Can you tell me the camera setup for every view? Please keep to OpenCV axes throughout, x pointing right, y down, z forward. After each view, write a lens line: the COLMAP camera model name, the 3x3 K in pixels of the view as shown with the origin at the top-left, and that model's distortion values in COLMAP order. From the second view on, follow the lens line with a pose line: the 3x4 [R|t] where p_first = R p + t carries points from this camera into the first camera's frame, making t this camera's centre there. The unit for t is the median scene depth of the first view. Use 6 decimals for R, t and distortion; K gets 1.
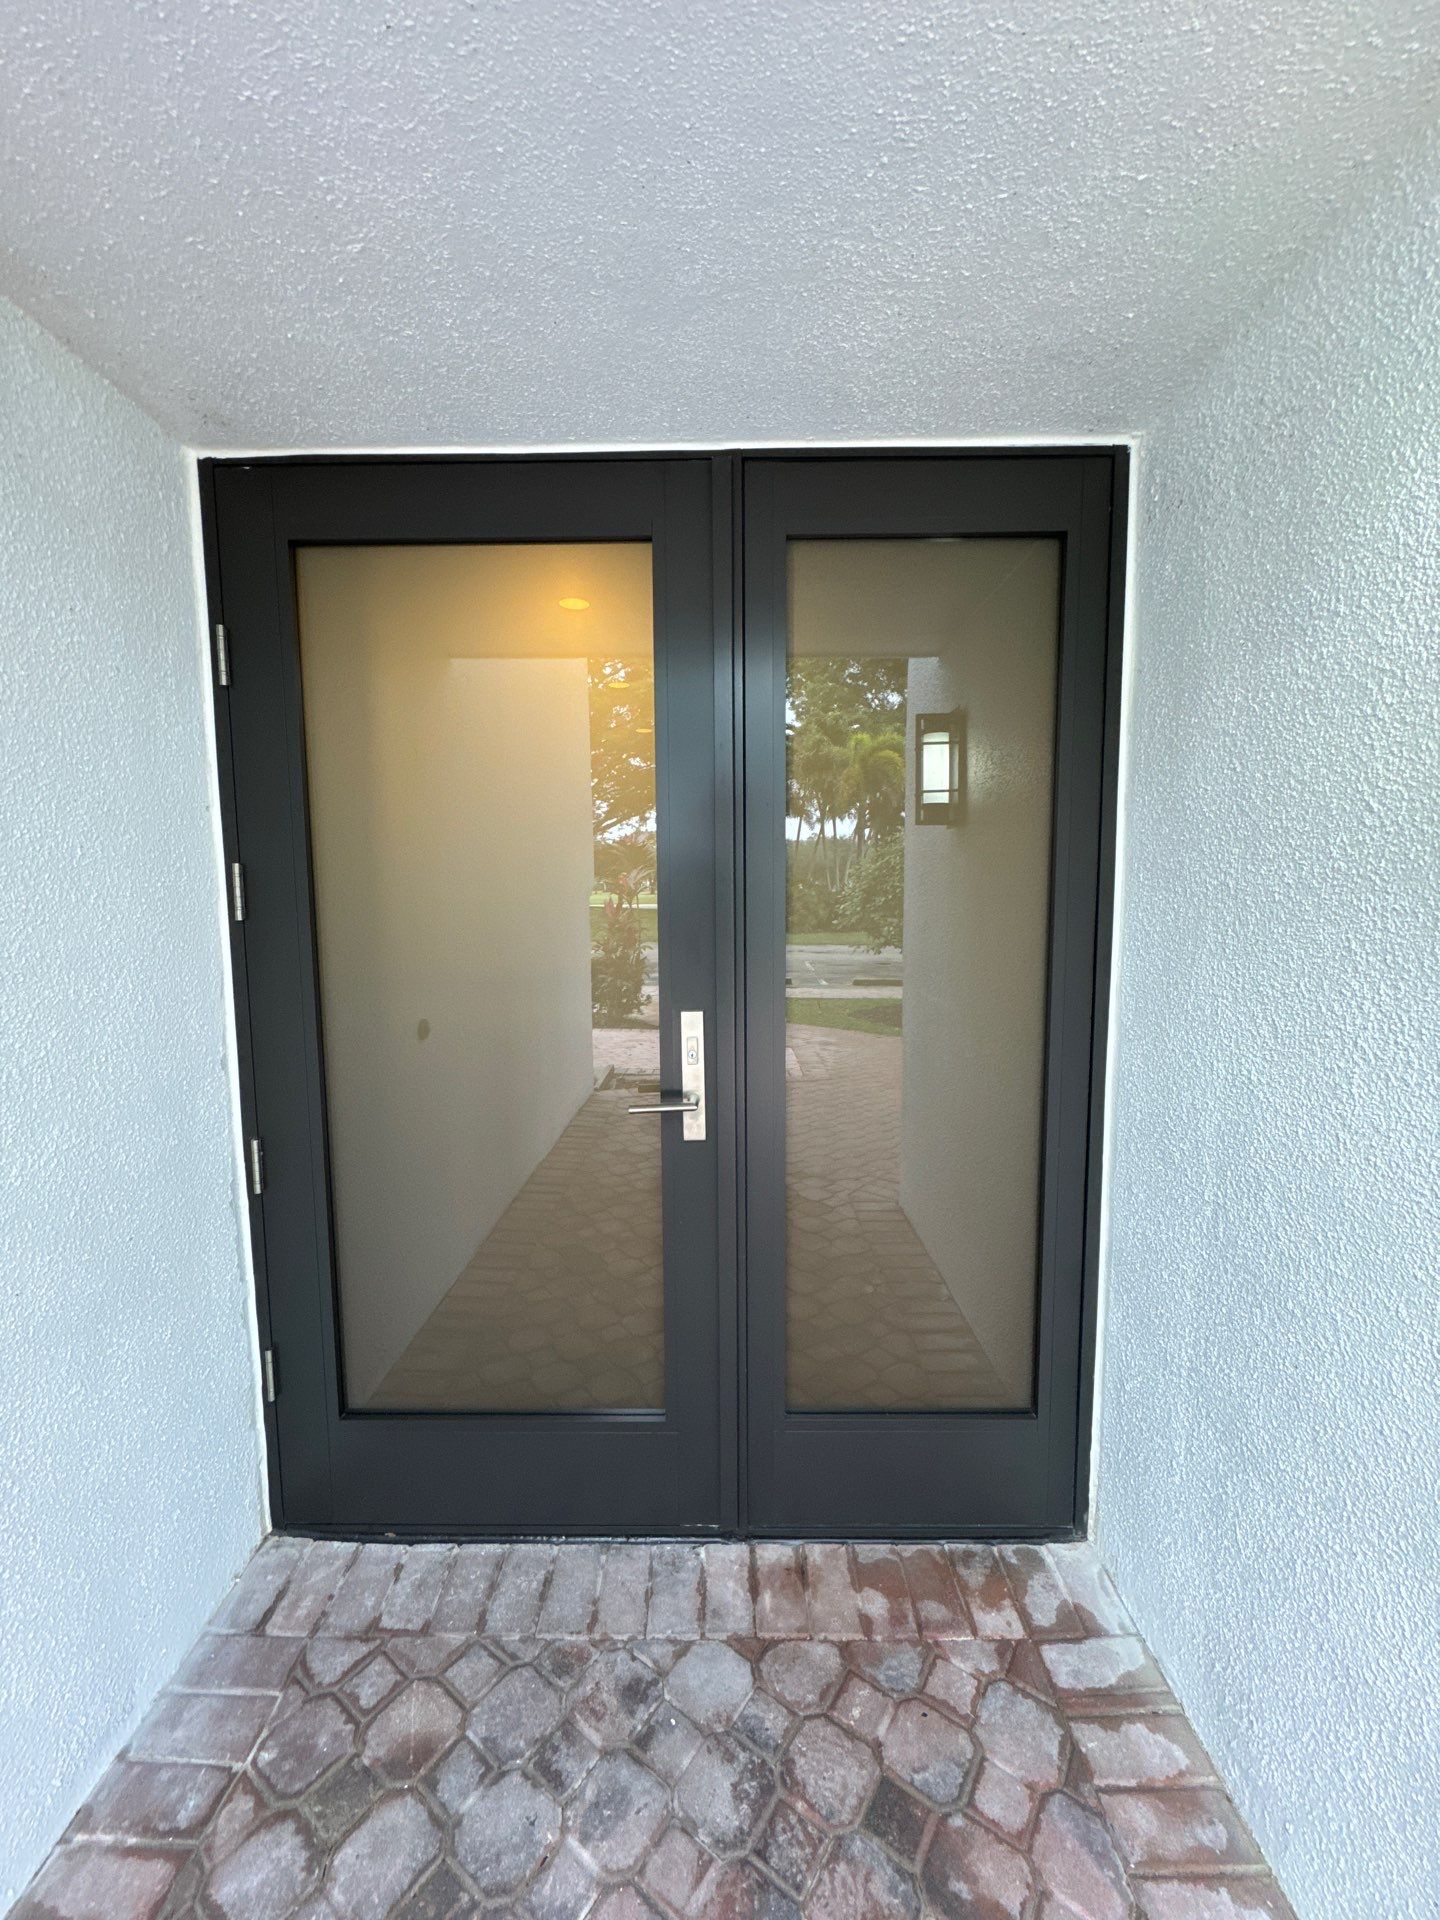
lens RADIAL K [[767.4, 0, 718.7], [0, 767.4, 957.0], [0, 0, 1]] dist [0.002606, 0.000263]
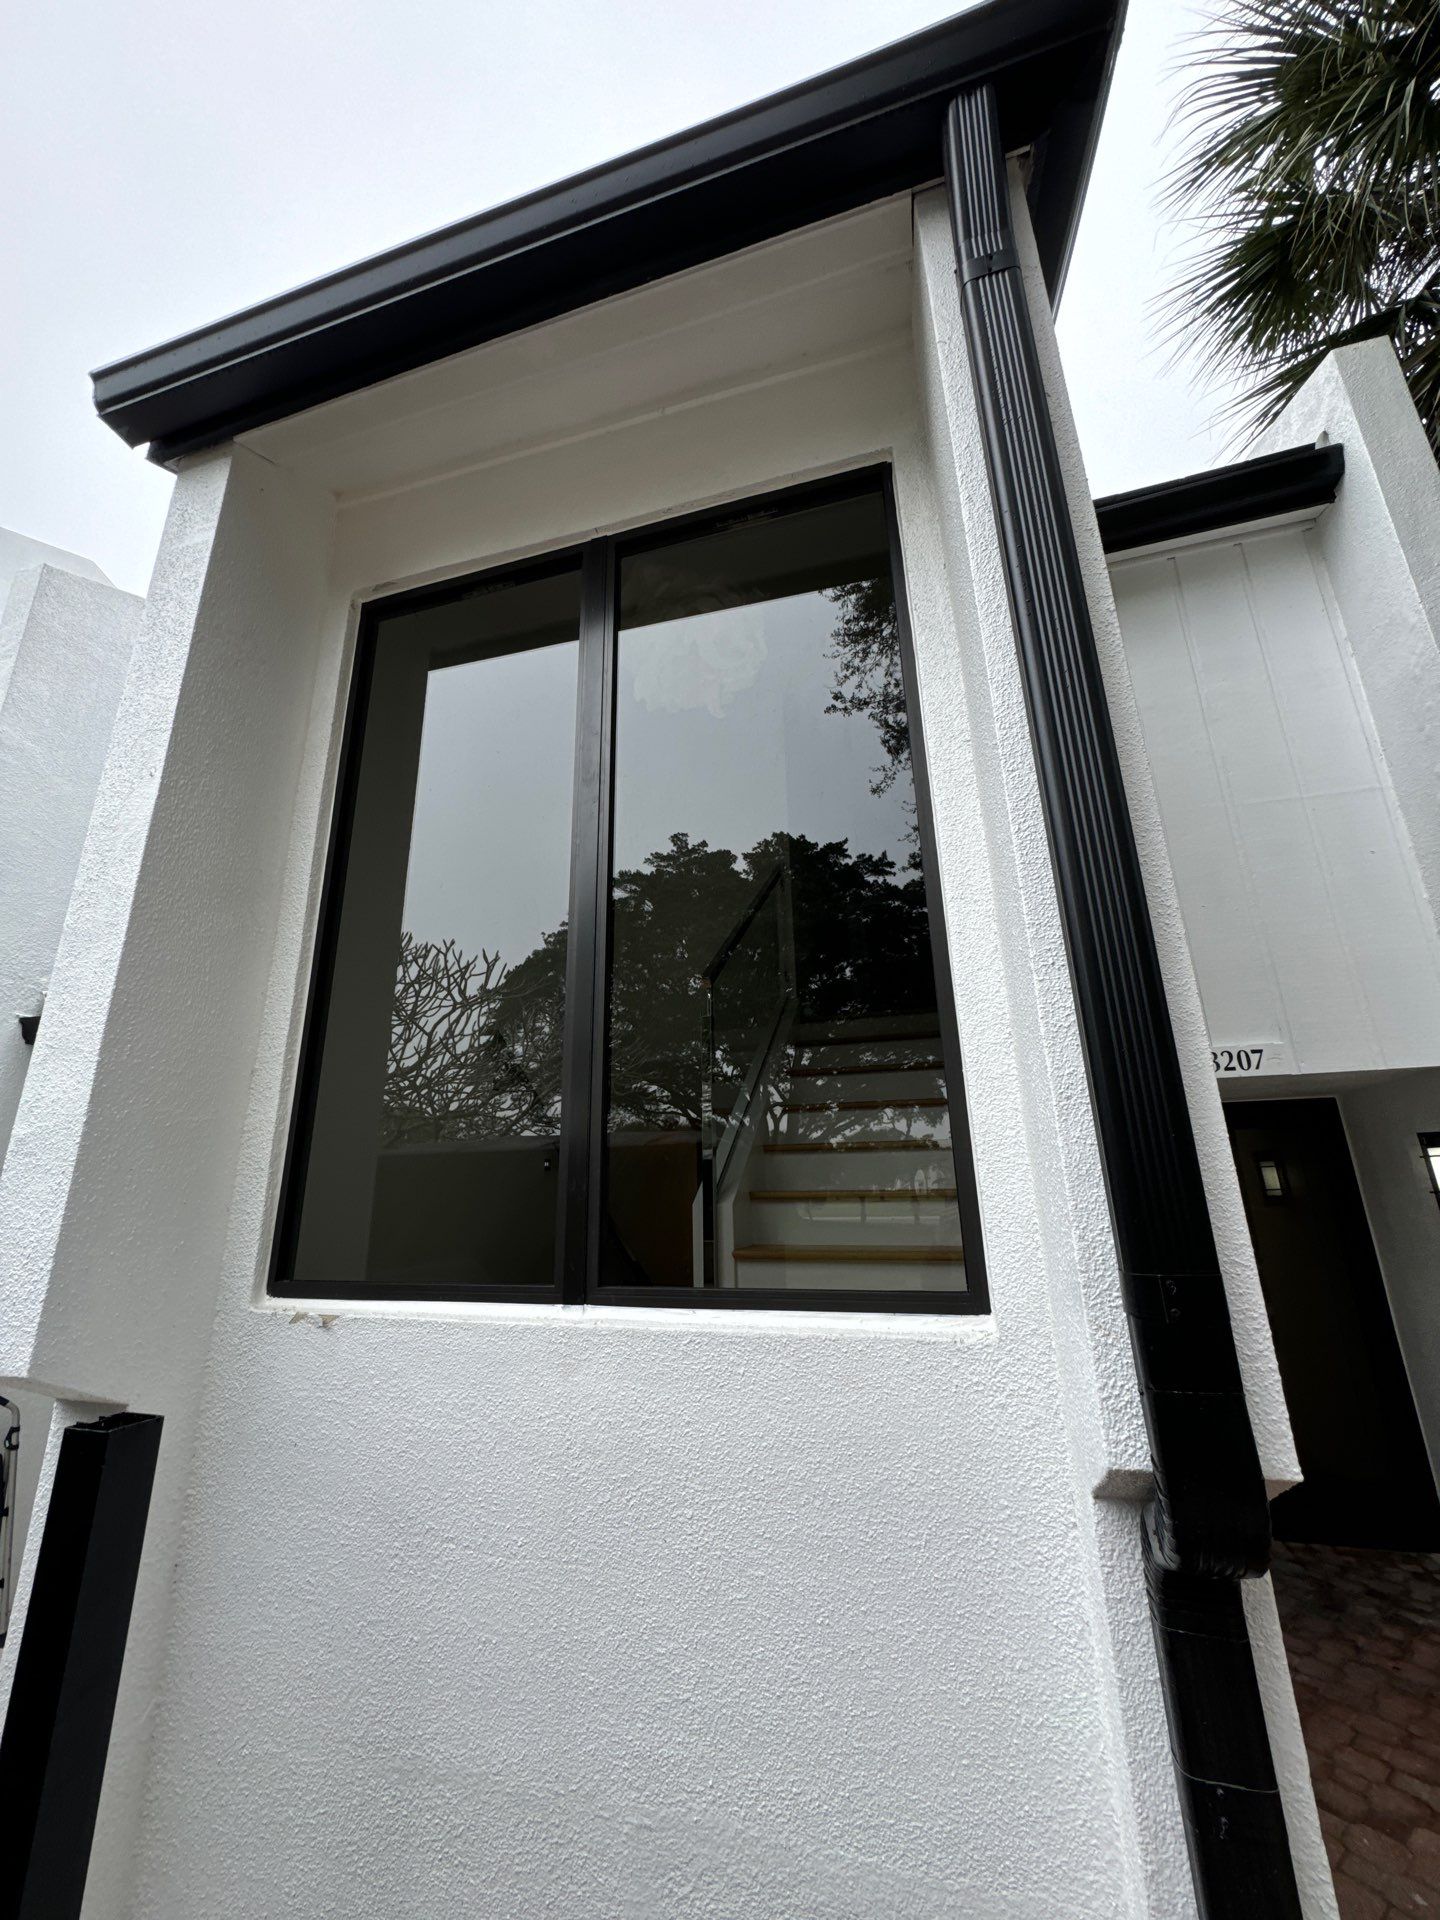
lens RADIAL K [[767.4, 0, 720.2], [0, 767.4, 957.9], [0, 0, 1]] dist [0.002606, 0.000263]
pose [[0.960735, -0.091564, -0.261924, -0.932706], [-0.017098, 0.922650, -0.385258, 0.052957], [0.276940, 0.374609, 0.884857, -2.518171]]
